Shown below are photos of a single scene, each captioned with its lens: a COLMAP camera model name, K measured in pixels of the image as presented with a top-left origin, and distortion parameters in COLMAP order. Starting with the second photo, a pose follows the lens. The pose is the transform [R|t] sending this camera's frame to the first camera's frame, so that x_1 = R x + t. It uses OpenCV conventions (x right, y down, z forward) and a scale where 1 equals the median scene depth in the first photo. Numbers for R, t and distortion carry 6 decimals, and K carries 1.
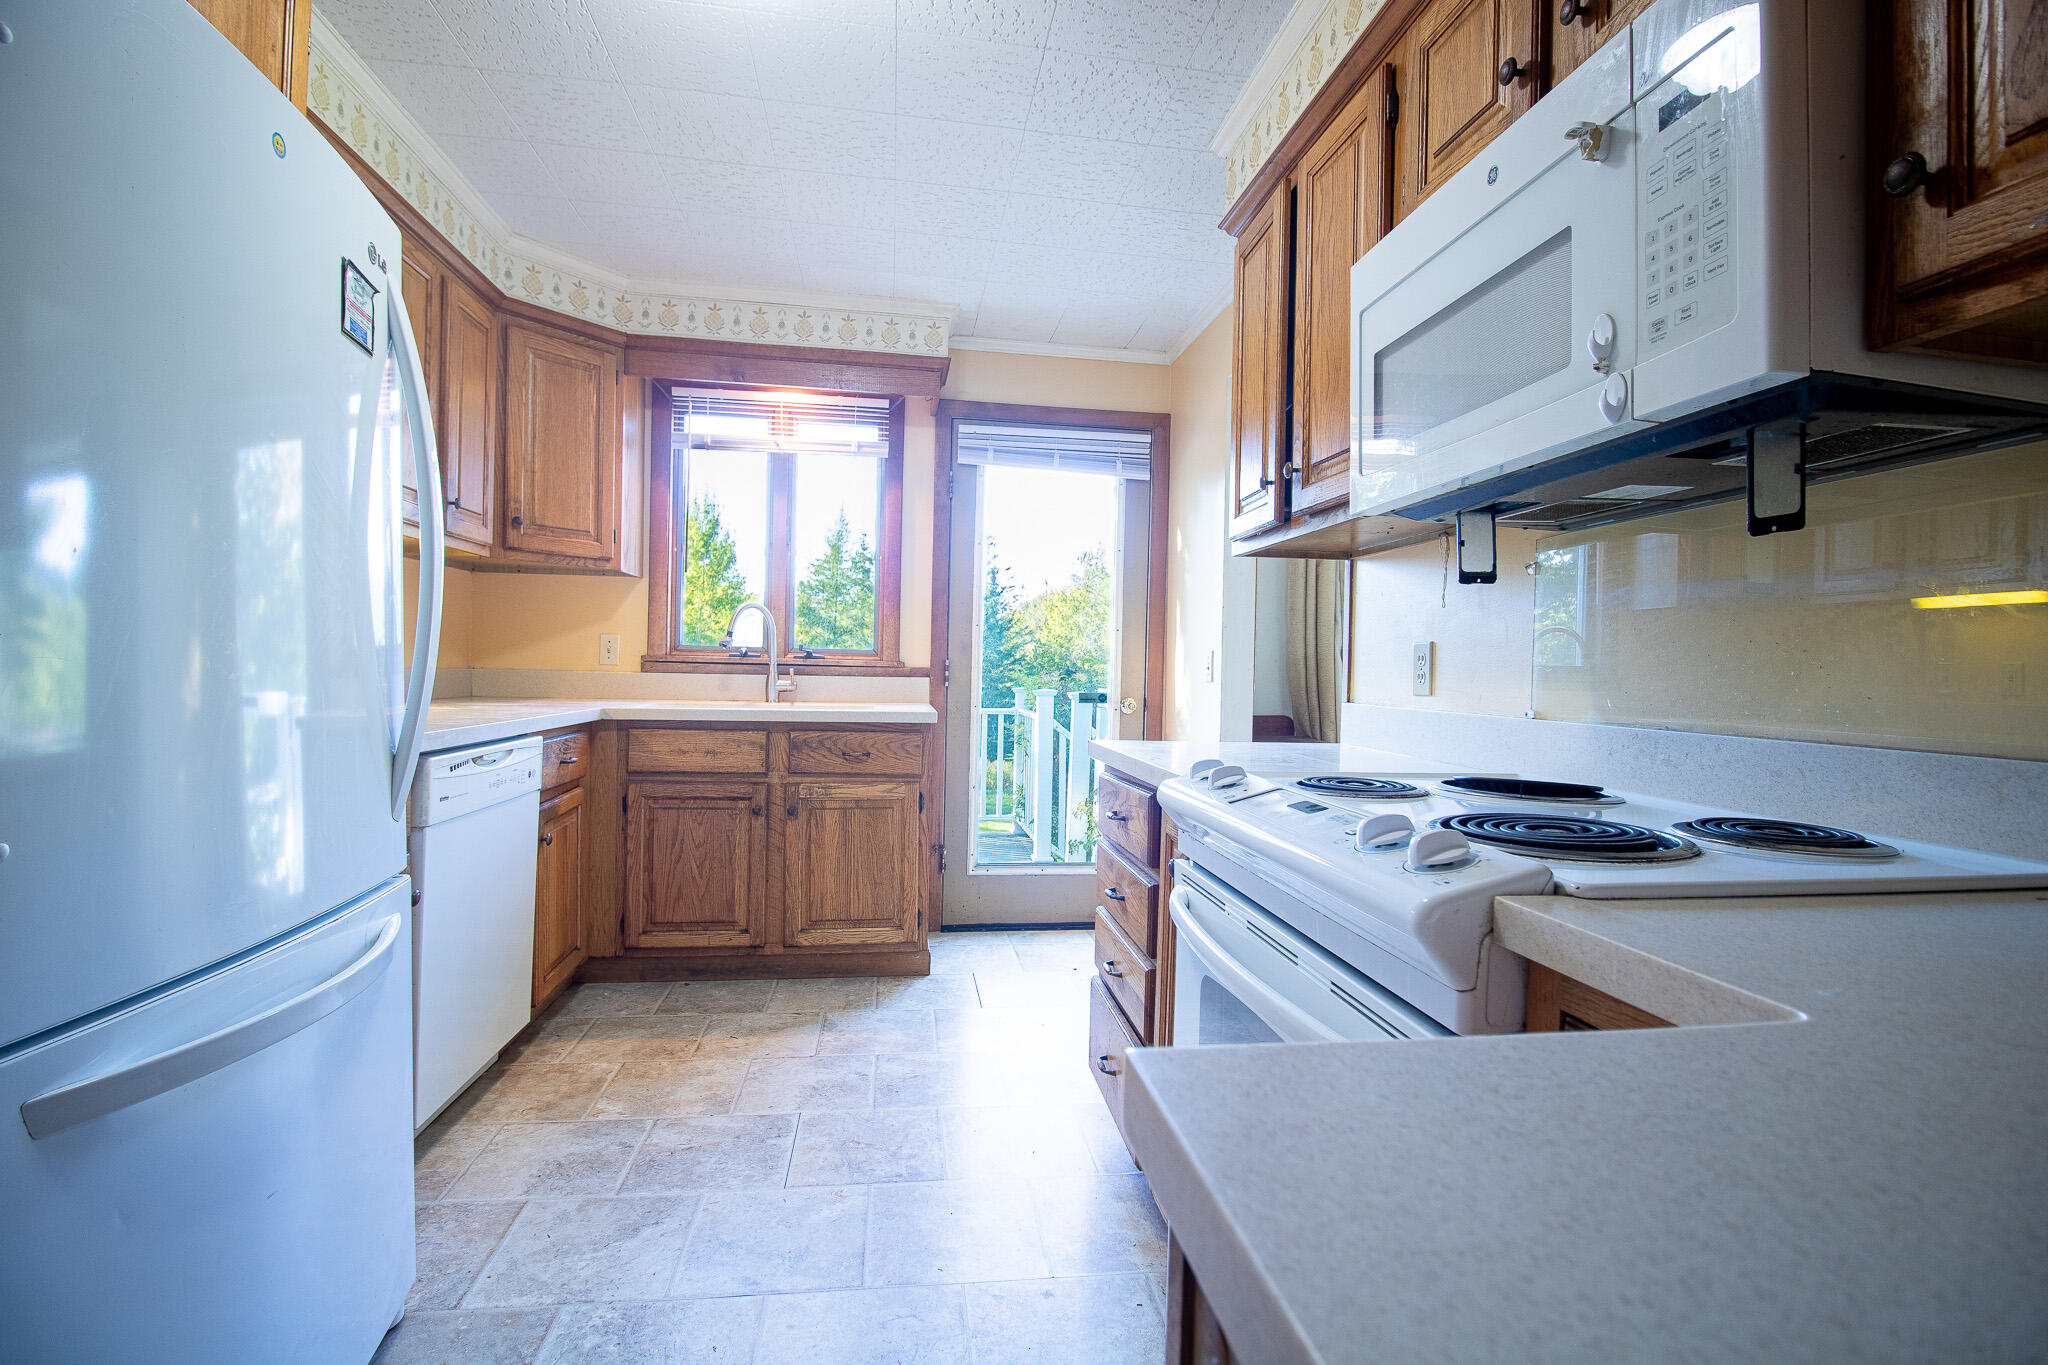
lens RADIAL K [[948.9, 0, 1032.3], [0, 948.9, 685.0], [0, 0, 1]] dist [0.000190, -0.013193]
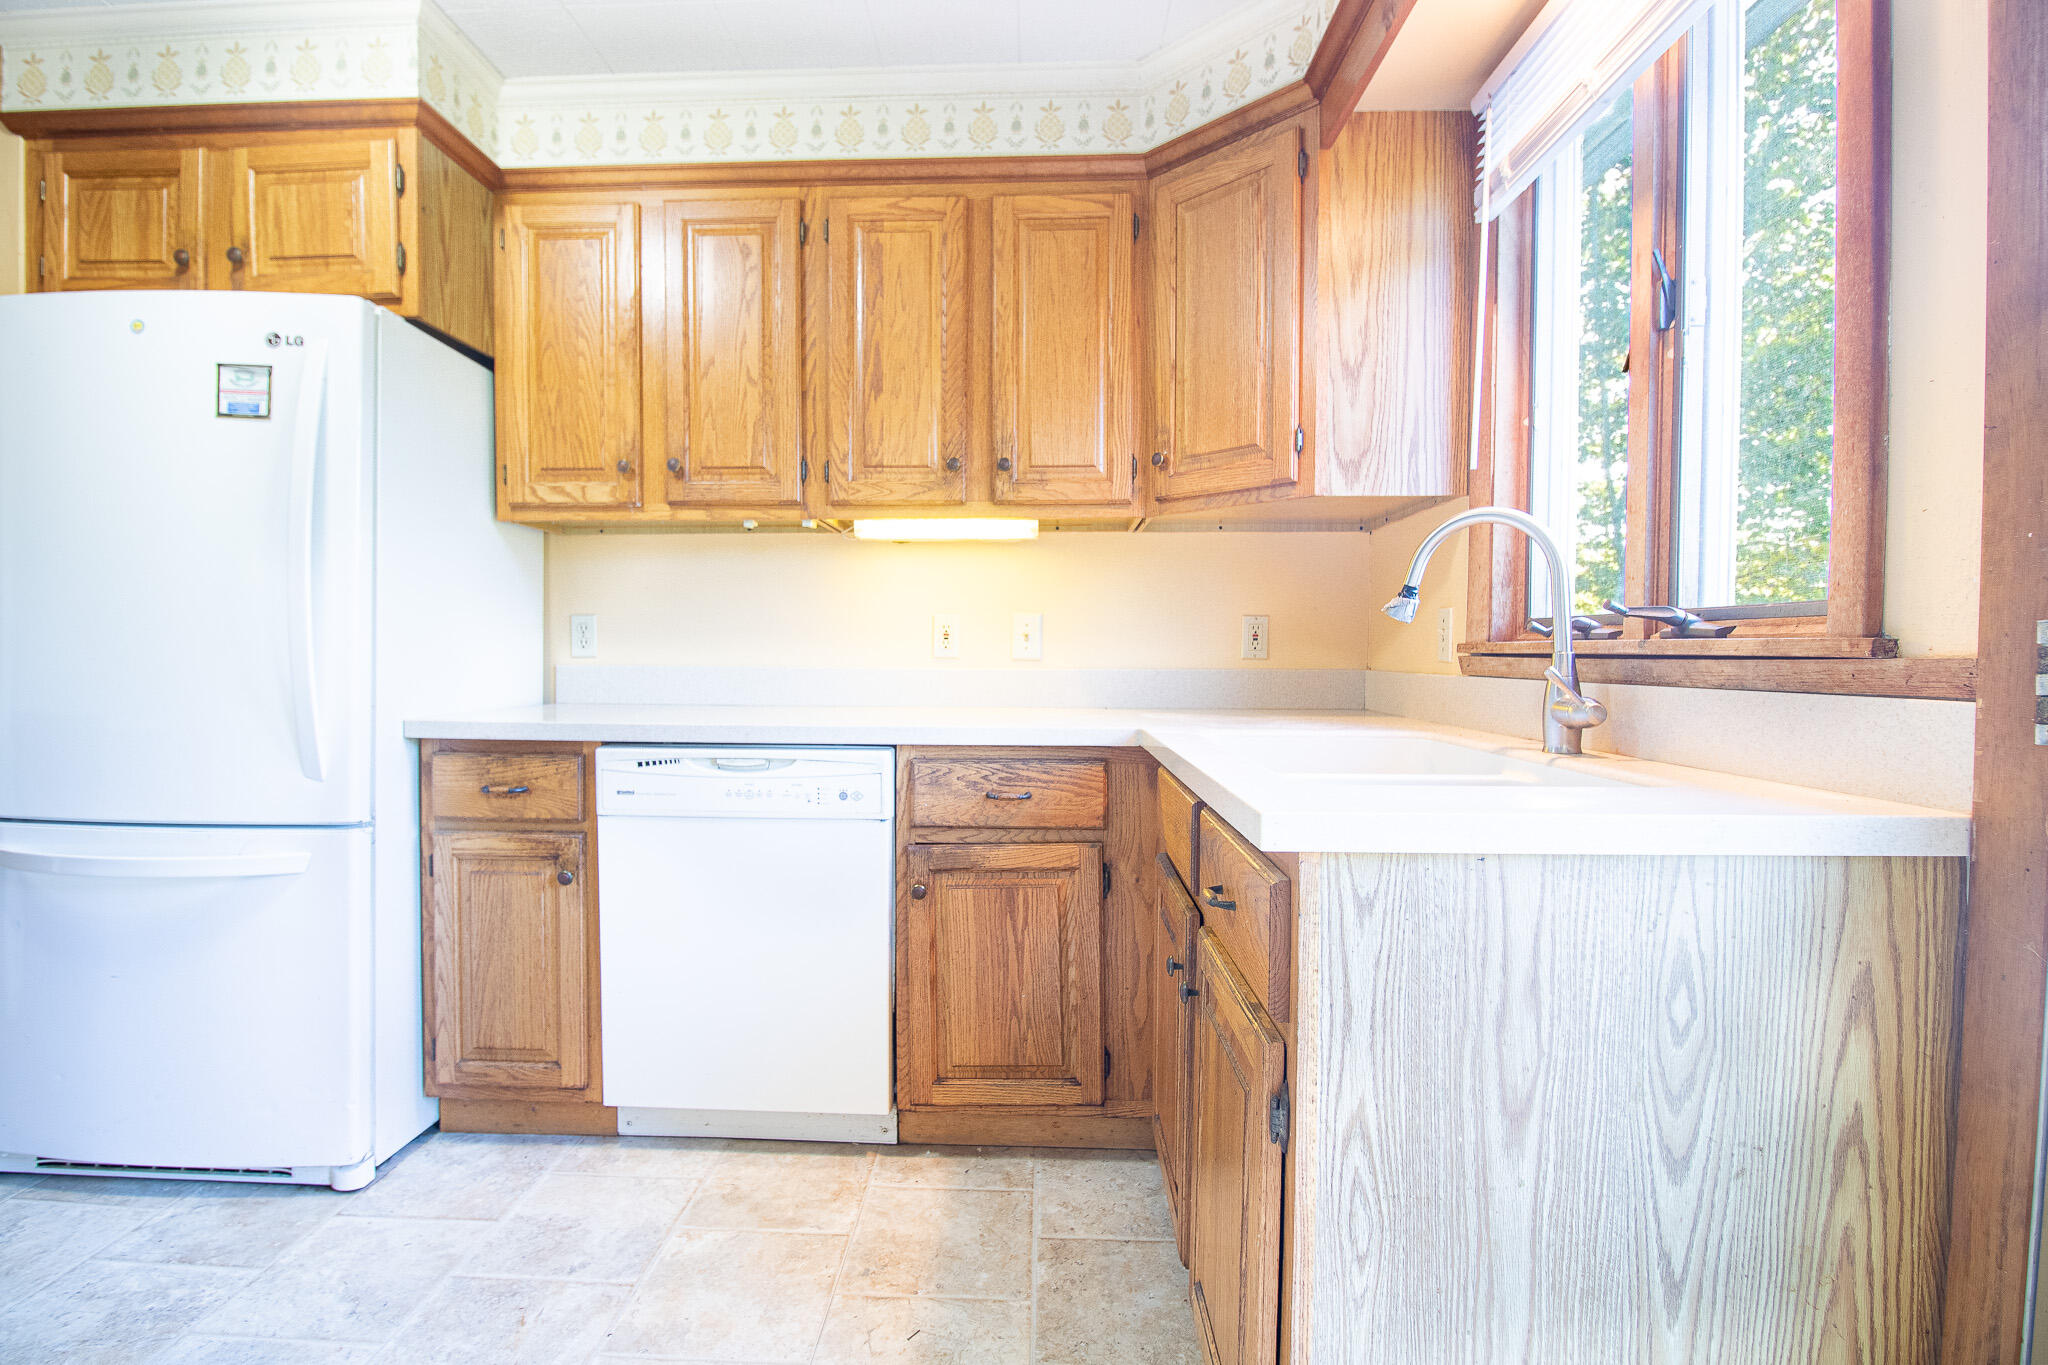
lens RADIAL K [[1000.1, 0, 1000.9], [0, 1000.1, 685.5], [0, 0, 1]] dist [-0.002127, -0.000681]
pose [[-0.196175, 0.007682, -0.980539, 0.244384], [-0.027785, 0.999524, 0.013390, -0.012201], [0.980175, 0.029871, -0.195868, 1.182087]]
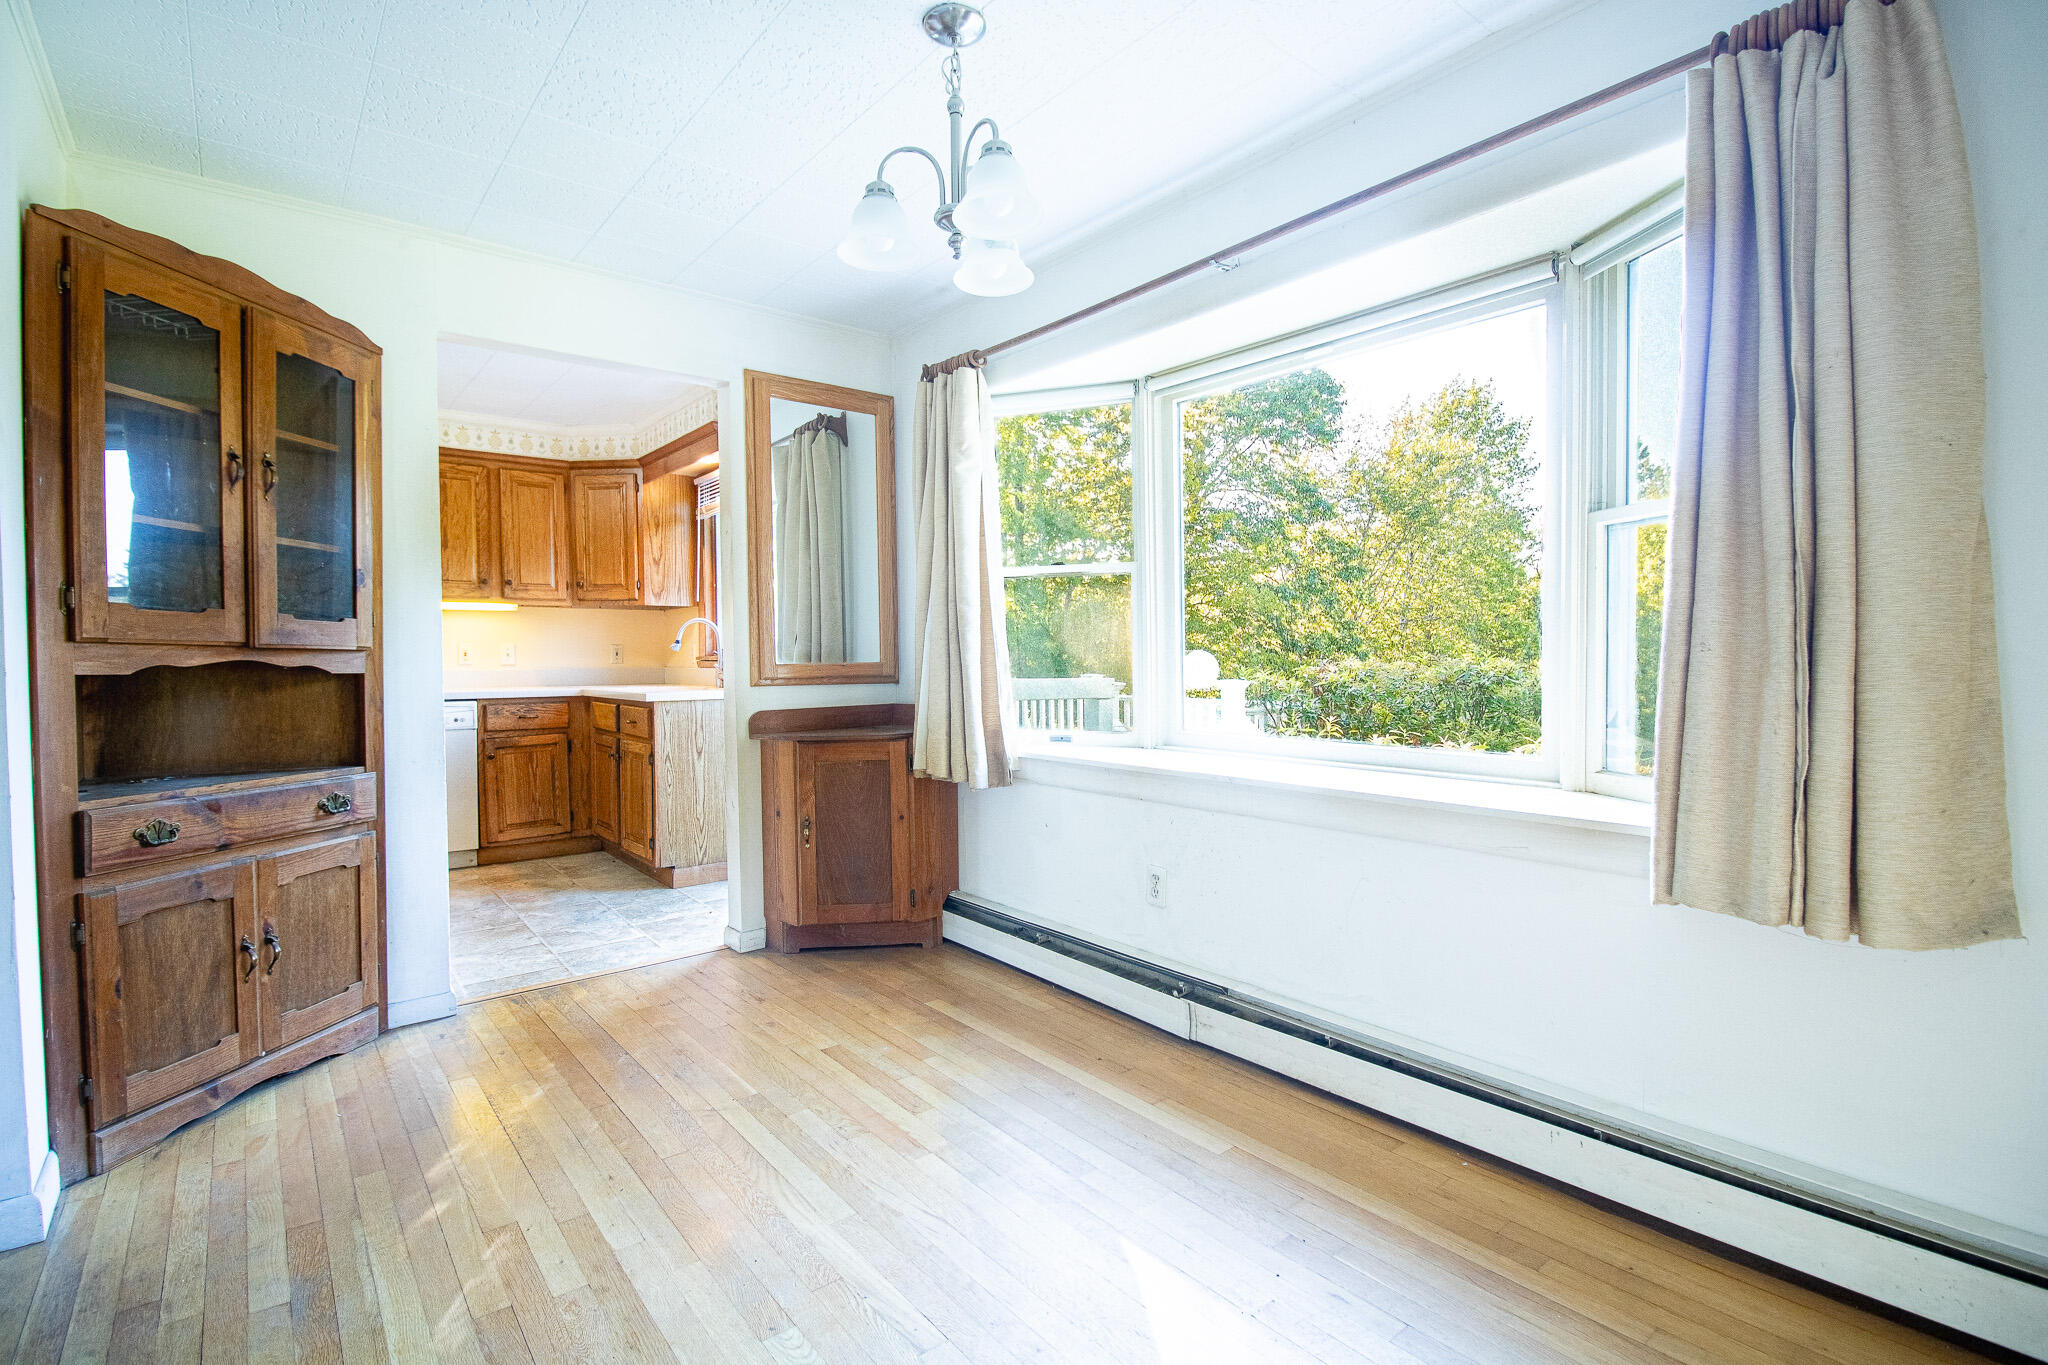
lens RADIAL K [[948.9, 0, 1032.3], [0, 948.9, 685.0], [0, 0, 1]] dist [0.000190, -0.013193]
pose [[0.503058, -0.002902, -0.864248, 1.646235], [0.001308, 0.999996, -0.002596, 0.025981], [0.864251, 0.000176, 0.503060, 0.954511]]
